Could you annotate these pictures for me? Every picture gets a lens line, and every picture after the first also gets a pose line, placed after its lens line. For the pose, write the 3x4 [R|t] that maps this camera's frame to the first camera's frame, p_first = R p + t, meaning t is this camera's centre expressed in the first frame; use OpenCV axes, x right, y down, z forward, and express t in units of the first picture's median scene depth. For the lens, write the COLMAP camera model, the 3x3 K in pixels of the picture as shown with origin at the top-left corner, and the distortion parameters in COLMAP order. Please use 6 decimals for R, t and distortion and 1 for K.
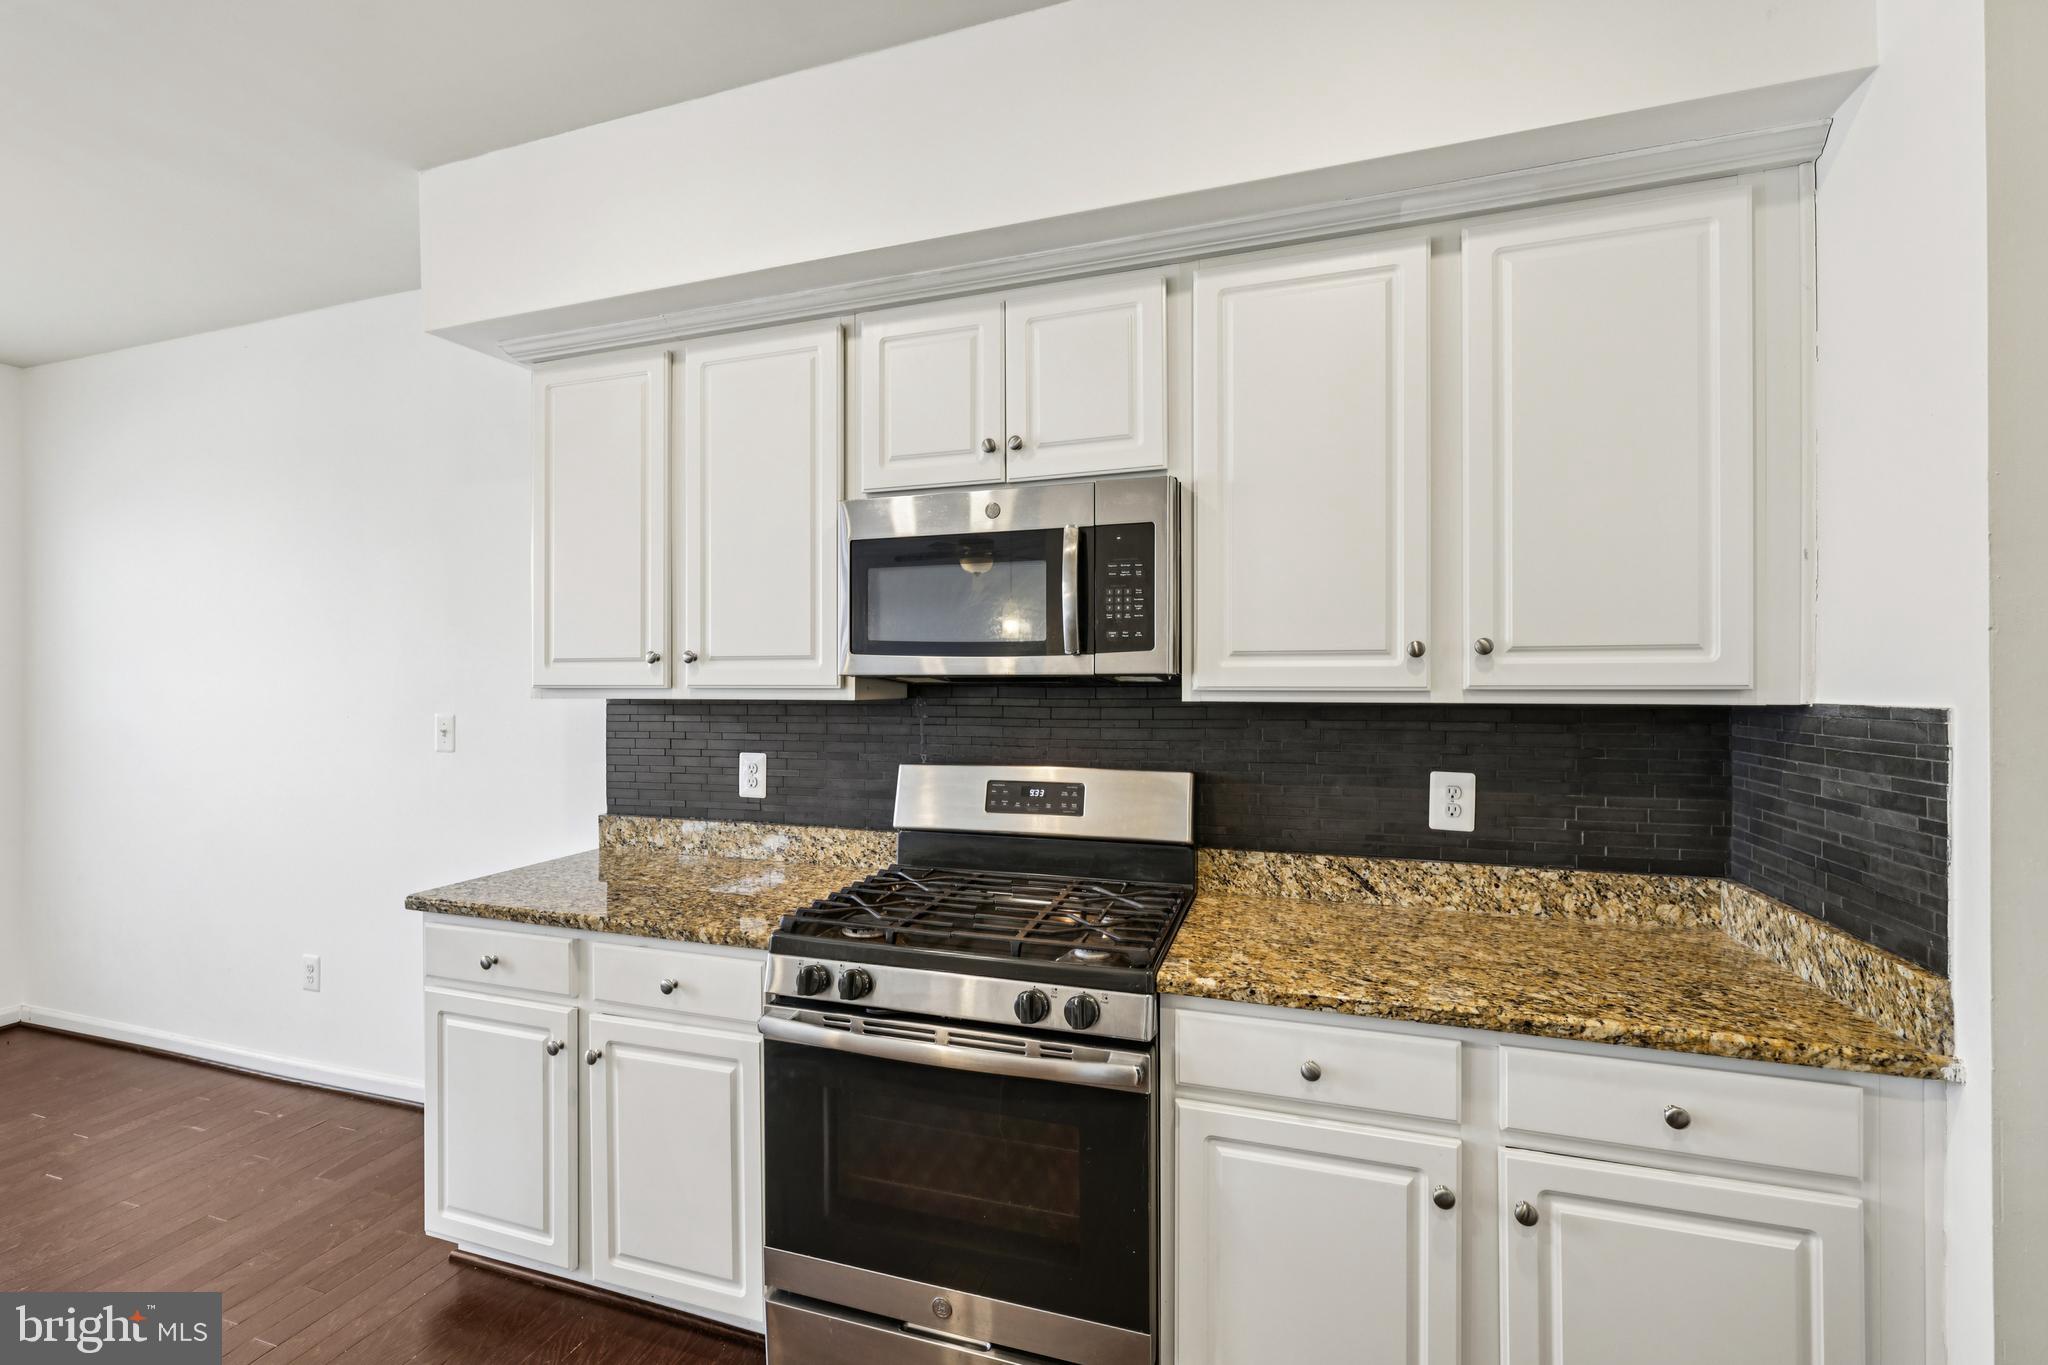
lens RADIAL K [[866.5, 0, 1013.0], [0, 866.5, 683.2], [0, 0, 1]] dist [-0.001277, 0.000647]
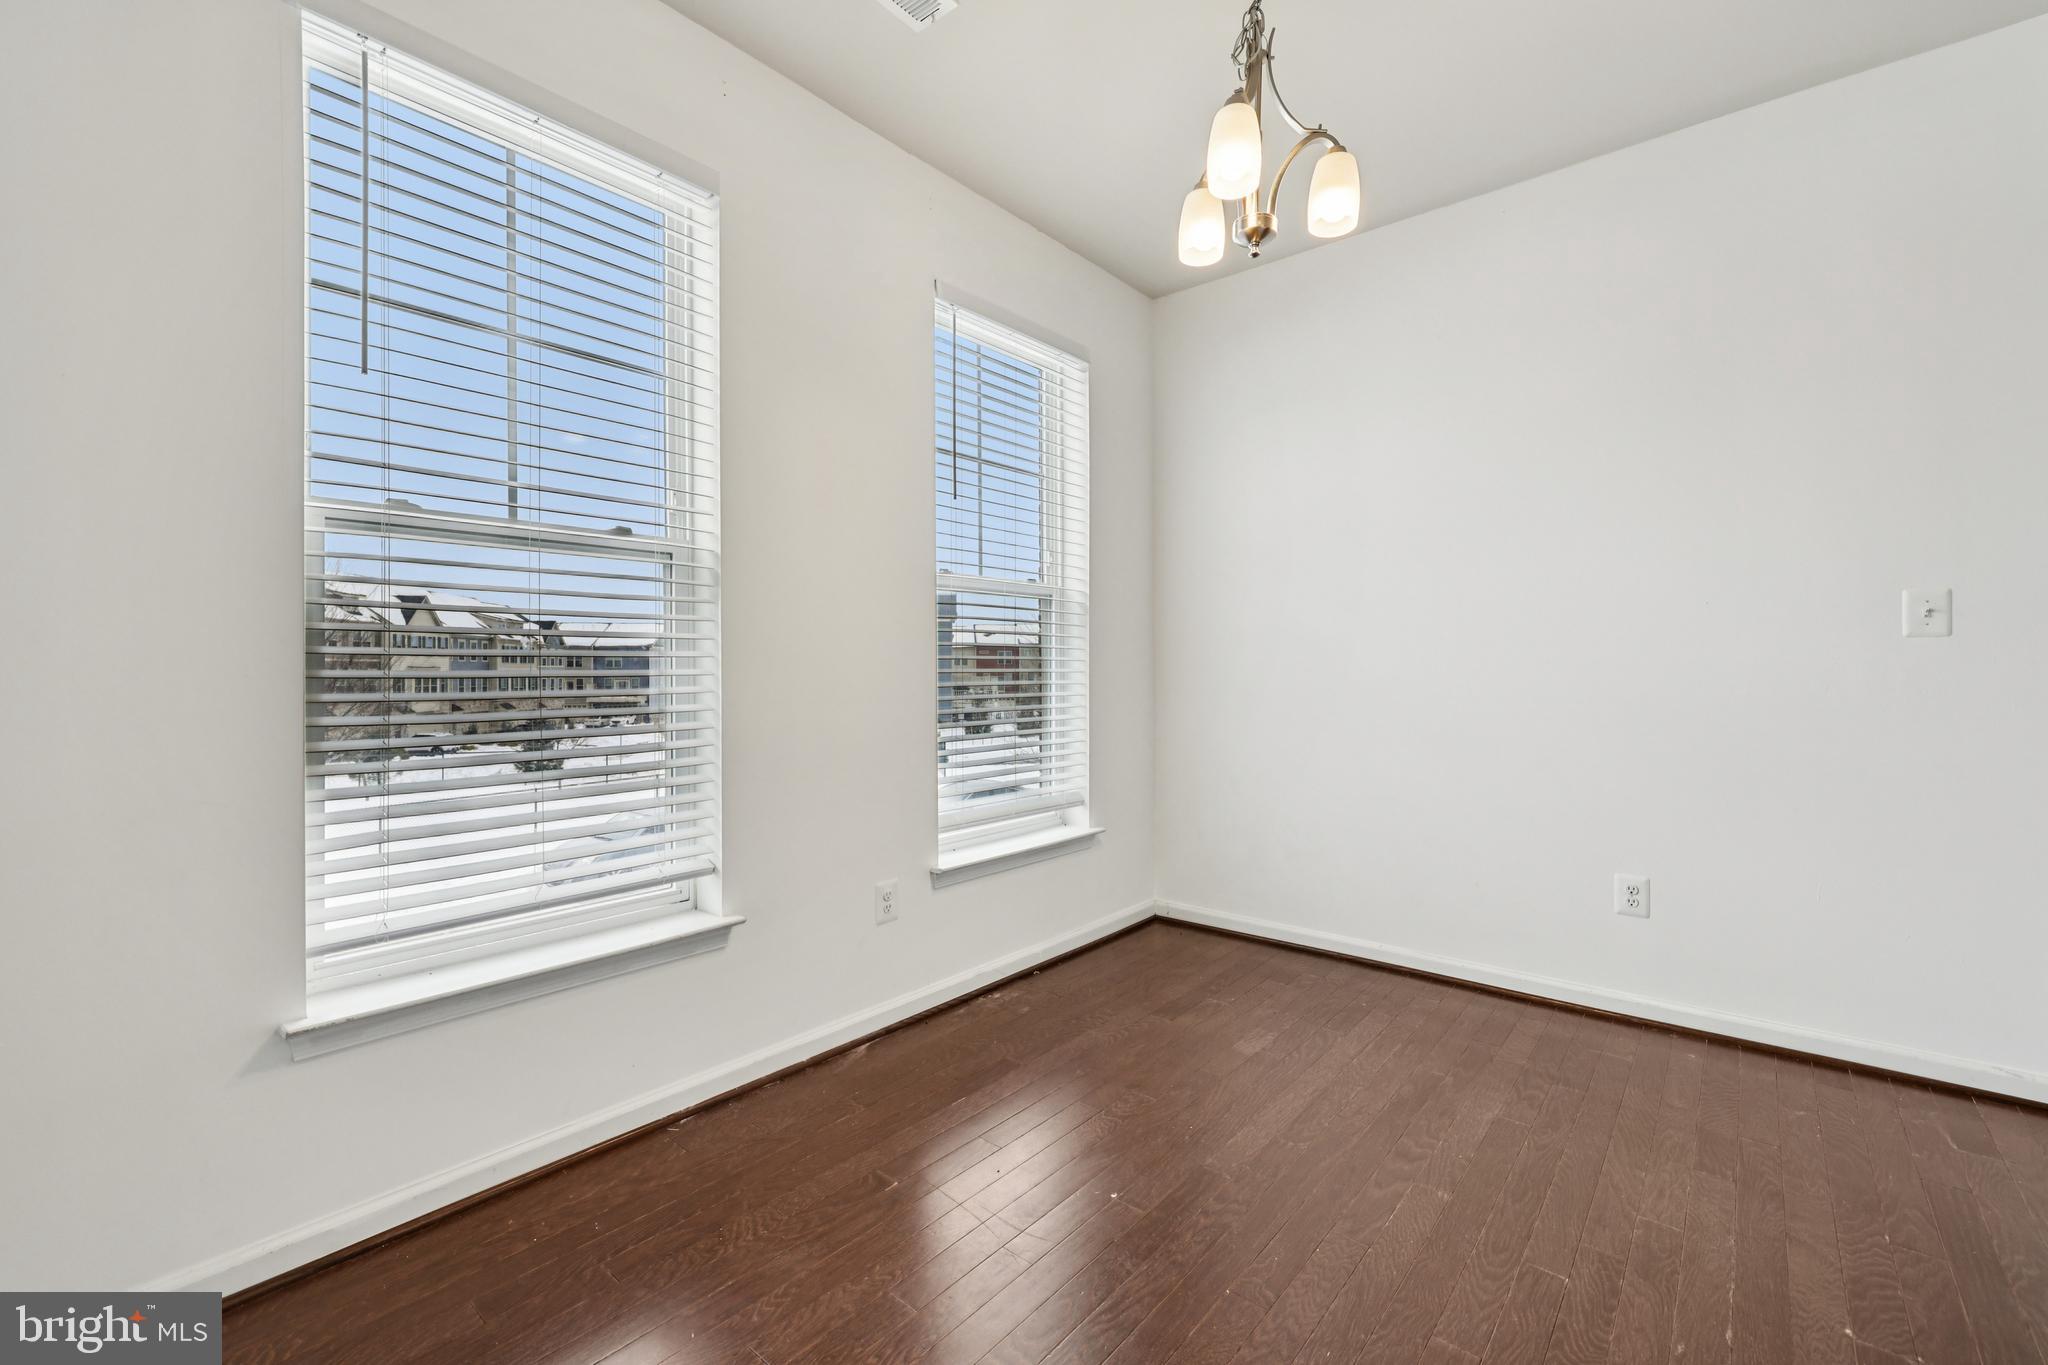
lens RADIAL K [[876.2, 0, 1016.2], [0, 876.2, 685.3], [0, 0, 1]] dist [-0.002036, -0.000600]
pose [[0.919137, 0.006688, -0.393882, -1.772376], [0.000558, 0.999833, 0.018279, 0.175696], [0.393939, -0.017021, 0.918979, -0.113101]]
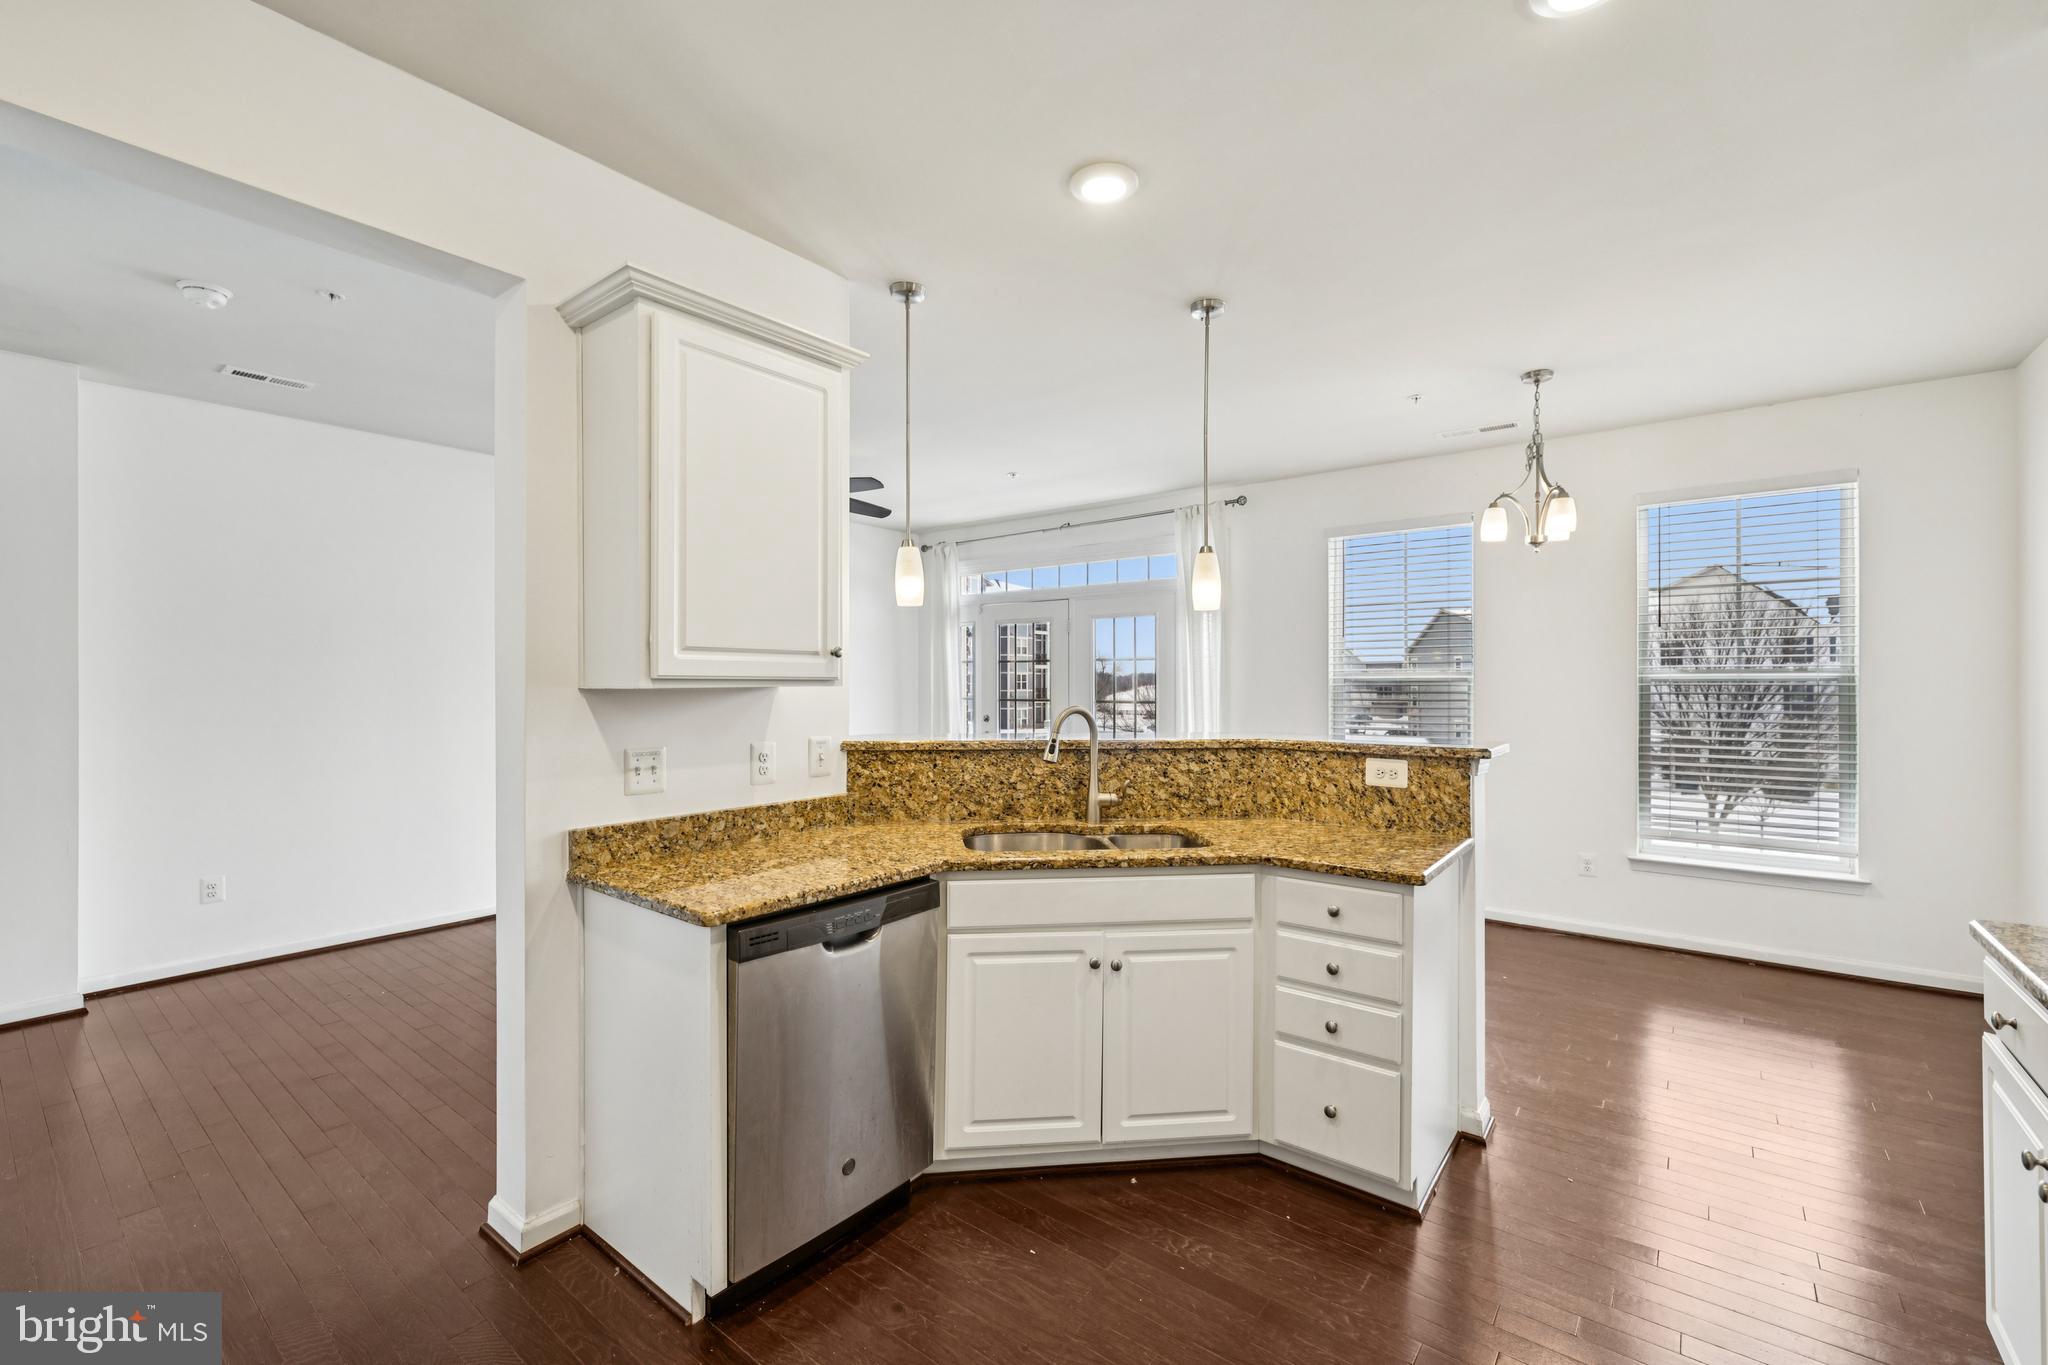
lens RADIAL K [[866.5, 0, 1012.1], [0, 866.5, 679.4], [0, 0, 1]] dist [-0.001277, 0.000647]
pose [[-0.348985, 0.001633, -0.937127, 0.485983], [0.008940, 0.999959, -0.001586, 0.001204], [0.937086, -0.008931, -0.348985, 0.463507]]
